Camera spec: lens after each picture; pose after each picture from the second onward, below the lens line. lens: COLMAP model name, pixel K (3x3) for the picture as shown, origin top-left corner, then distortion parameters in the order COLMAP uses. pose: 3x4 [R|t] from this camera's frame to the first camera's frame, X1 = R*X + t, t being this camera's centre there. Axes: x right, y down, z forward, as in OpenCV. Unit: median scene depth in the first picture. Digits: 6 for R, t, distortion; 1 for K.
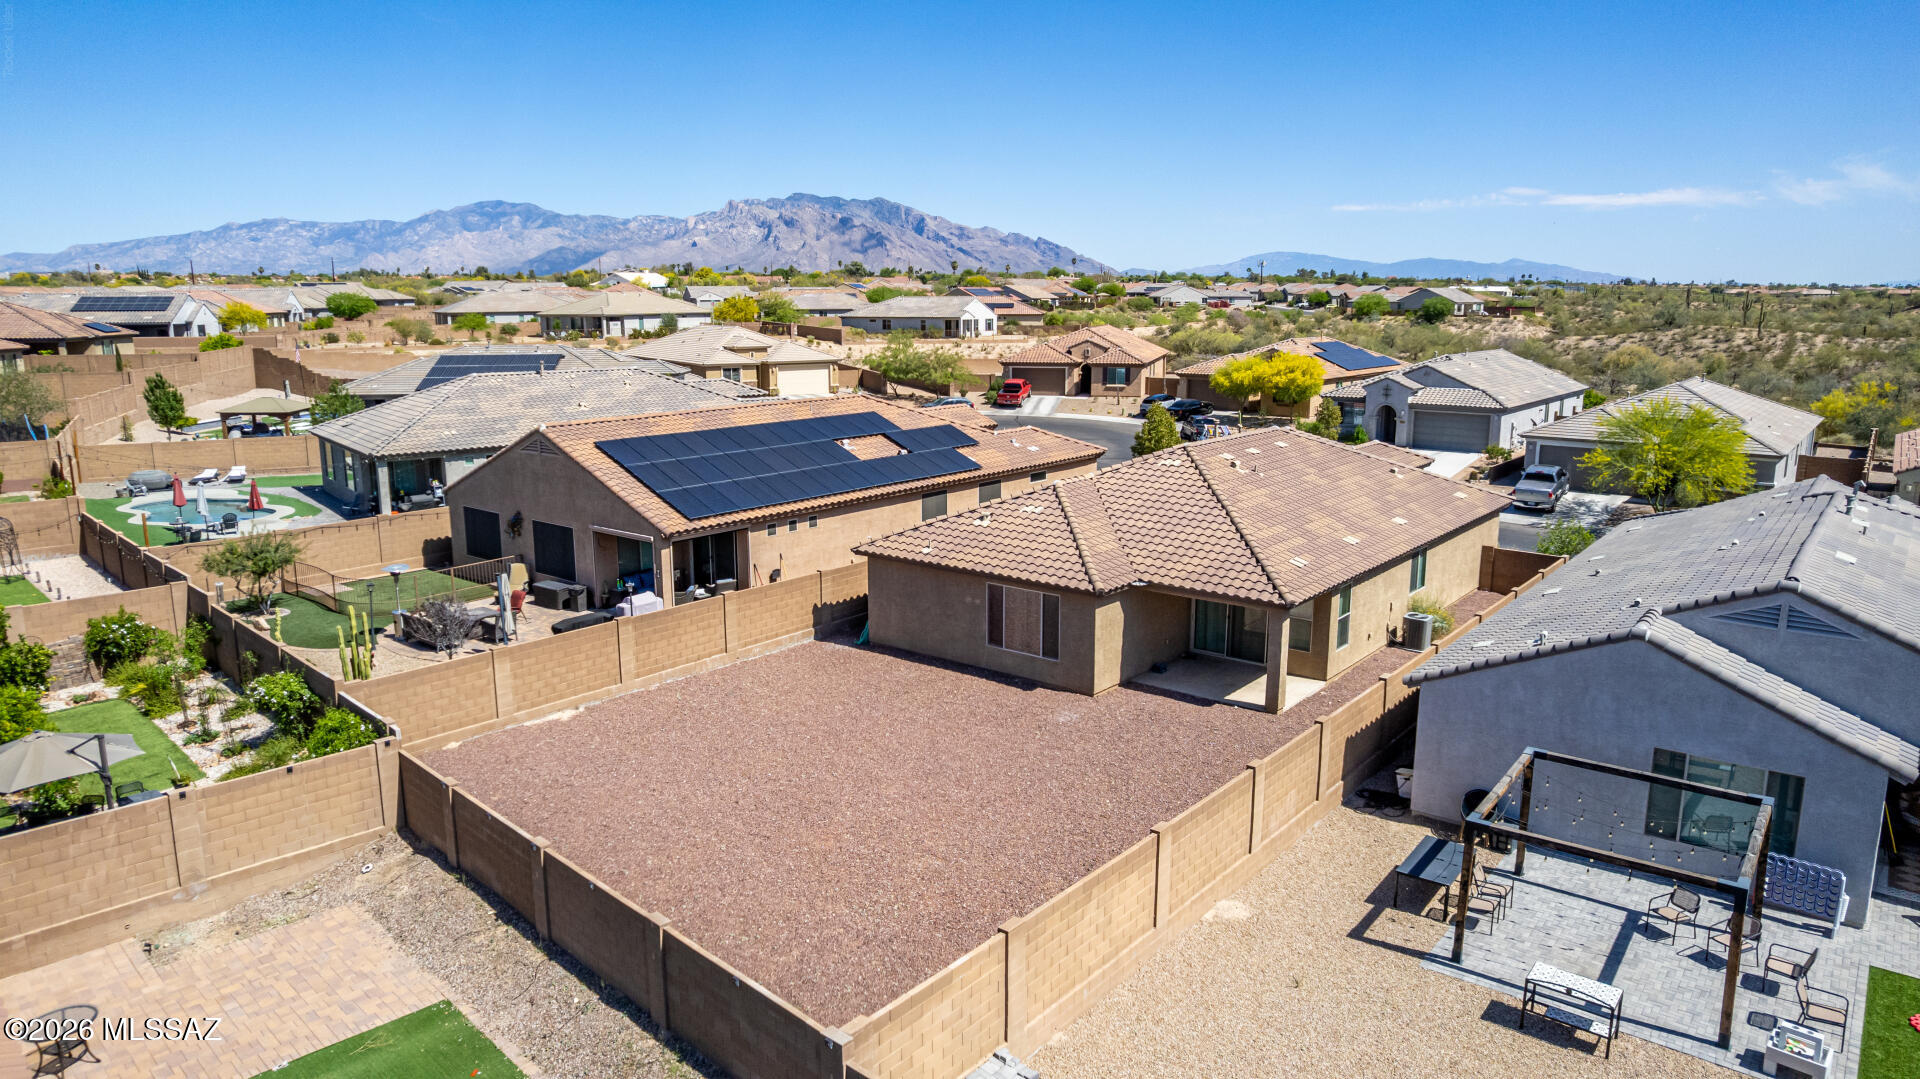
lens RADIAL K [[1228.1, 0, 953.7], [0, 1228.1, 531.7], [0, 0, 1]] dist [-0.068353, 0.055624]
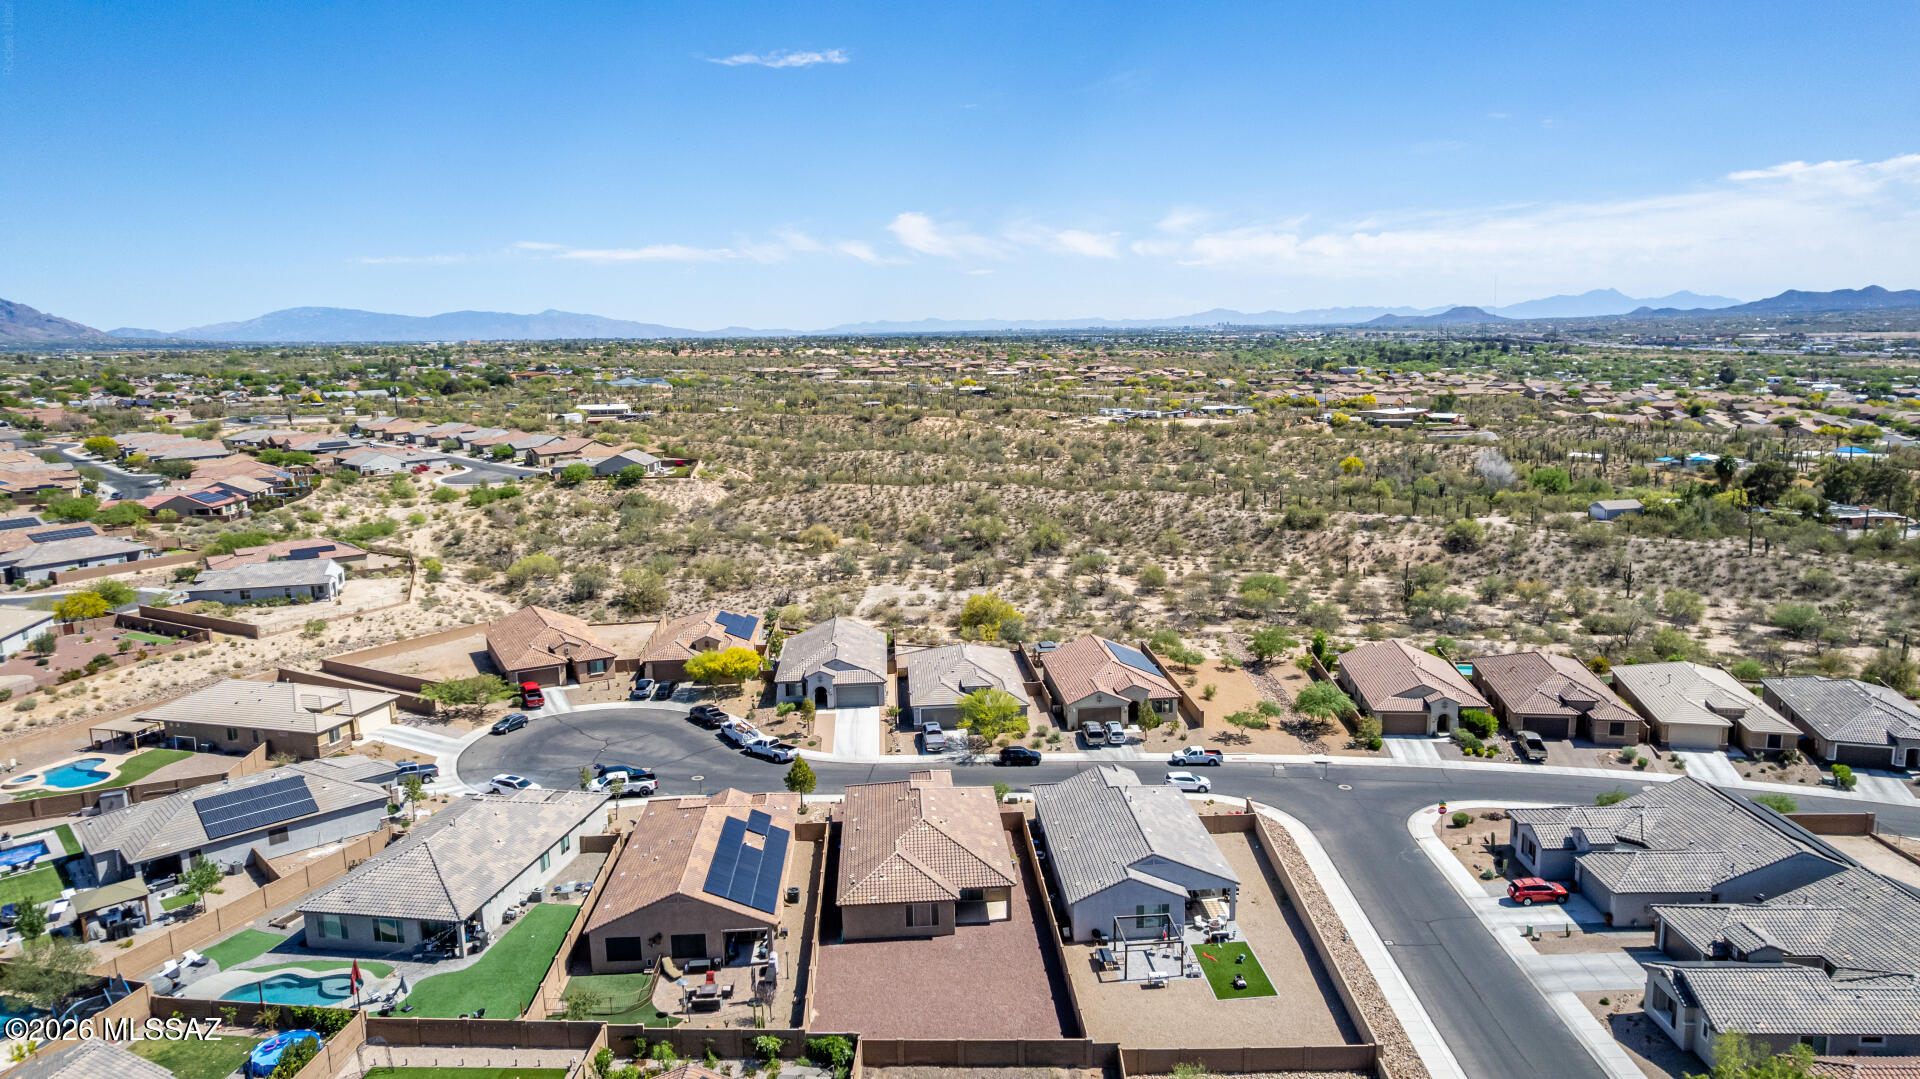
lens RADIAL K [[1228.1, 0, 955.2], [0, 1228.1, 548.3], [0, 0, 1]] dist [-0.068353, 0.055624]
pose [[0.737286, -0.132894, 0.662381, -0.527756], [0.150677, 0.988111, 0.030530, -0.268592], [-0.658563, 0.077297, 0.748545, -0.374076]]
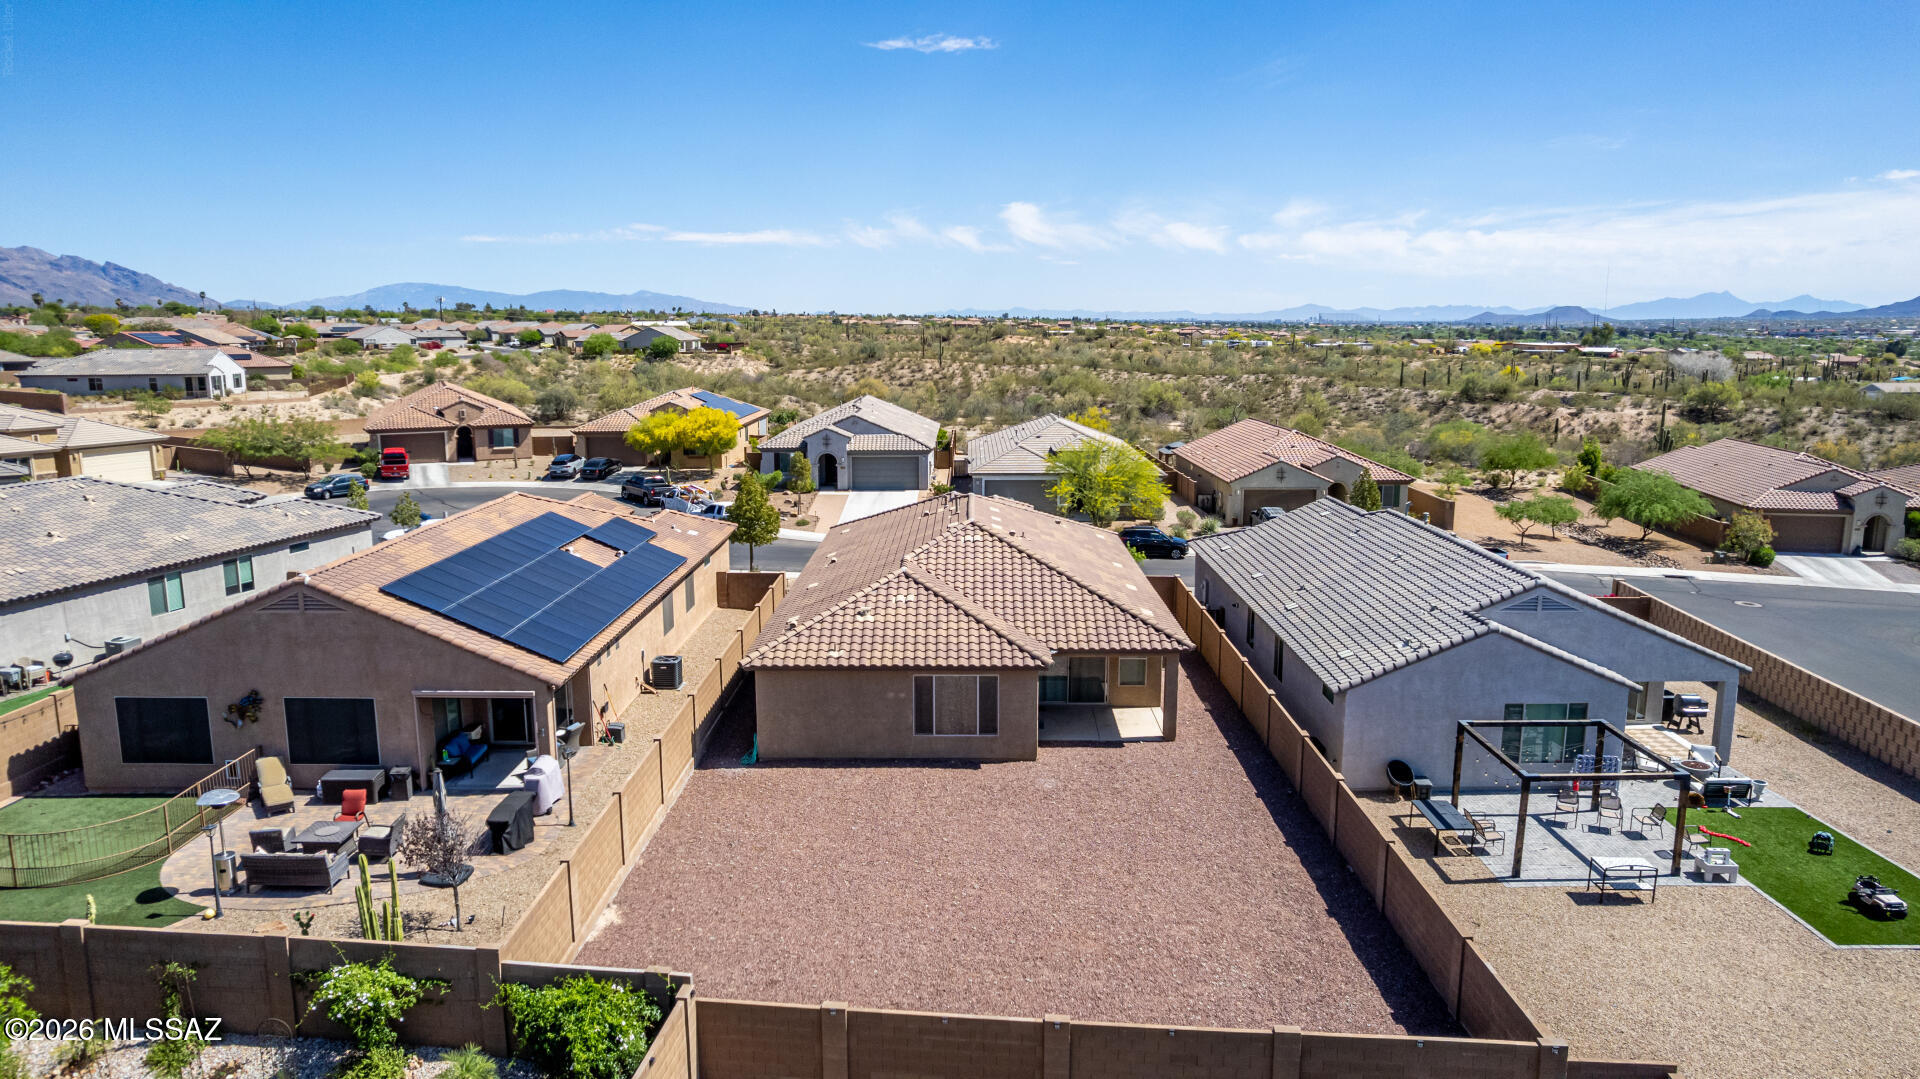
lens RADIAL K [[1228.1, 0, 956.1], [0, 1228.1, 533.2], [0, 0, 1]] dist [-0.068353, 0.055624]
pose [[0.782264, -0.104854, 0.614059, -0.197496], [0.119275, 0.992706, 0.017563, -0.031750], [-0.611421, 0.059503, 0.789065, 0.054474]]
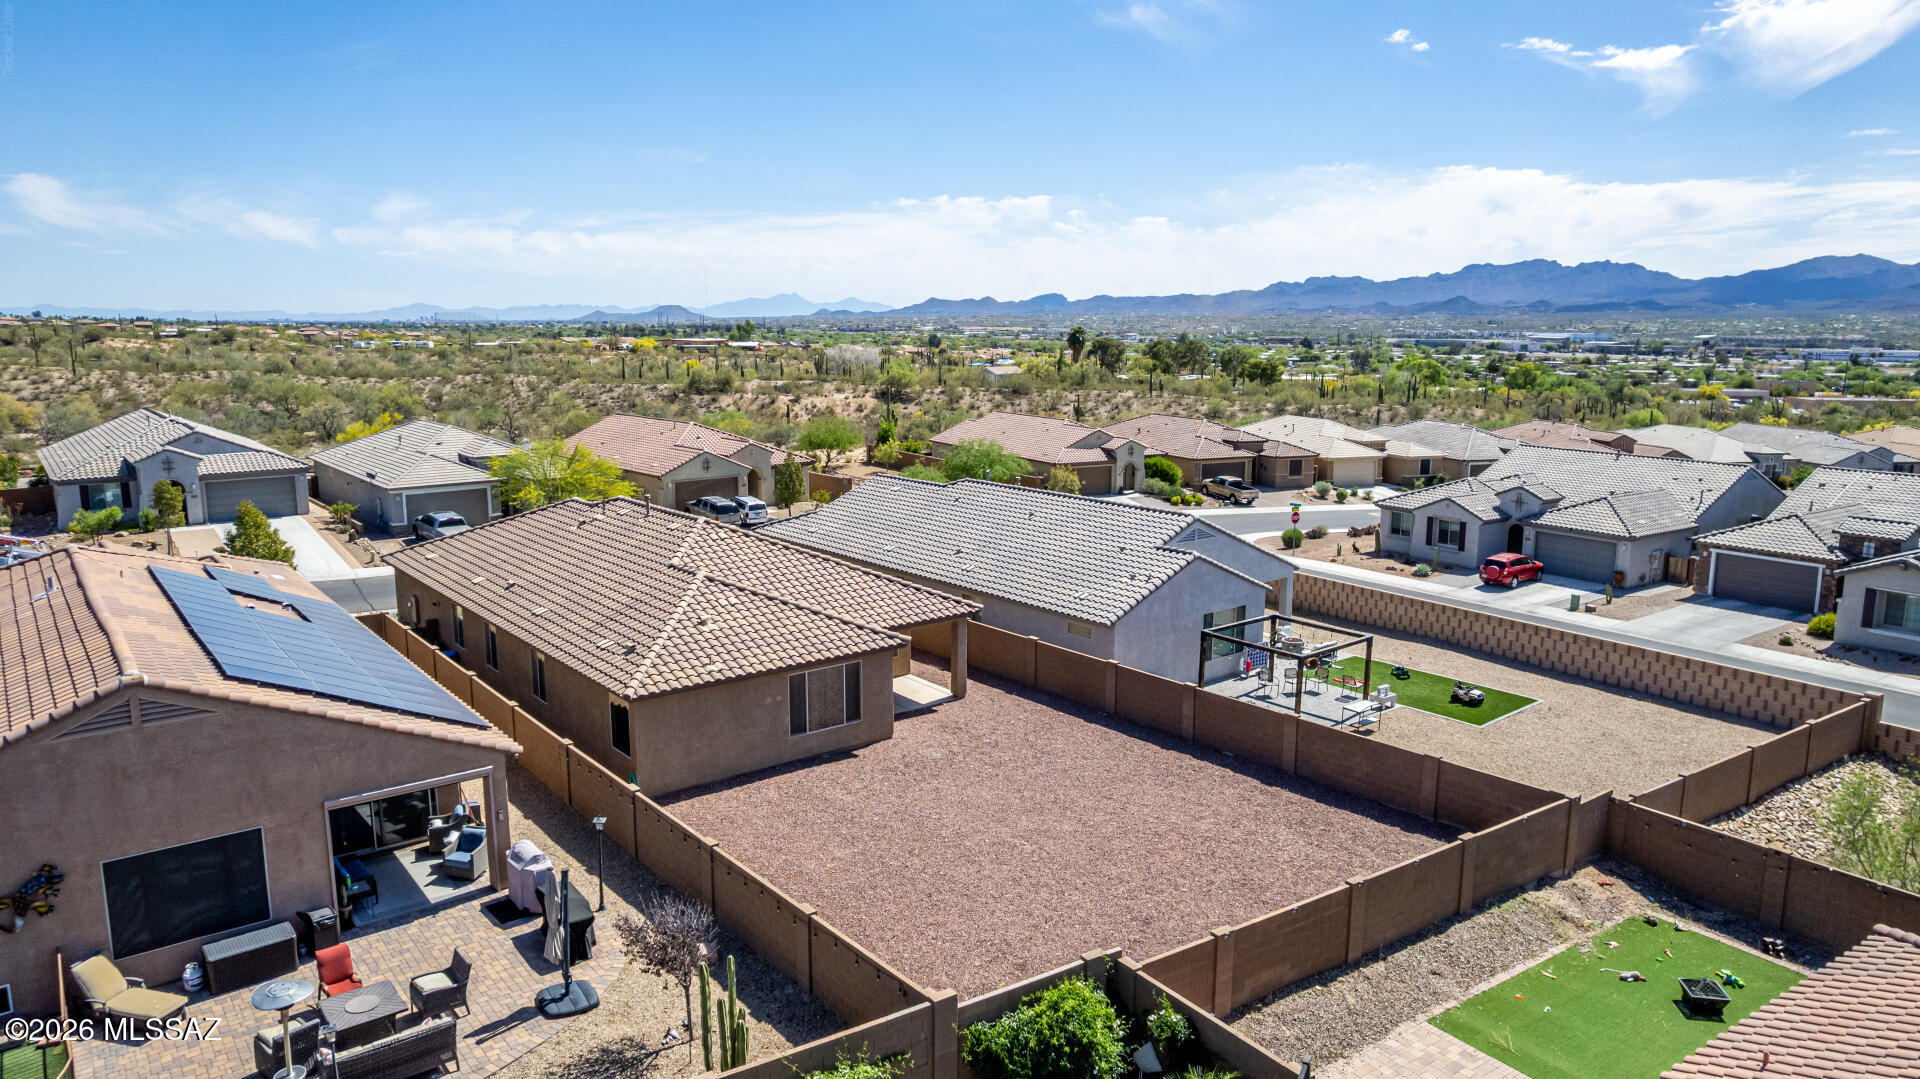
lens RADIAL K [[1228.1, 0, 959.8], [0, 1228.1, 532.5], [0, 0, 1]] dist [-0.068353, 0.055624]
pose [[0.204271, -0.162709, 0.965297, -0.308887], [0.183567, 0.974964, 0.125493, -0.059599], [-0.961549, 0.151562, 0.229025, 0.216553]]
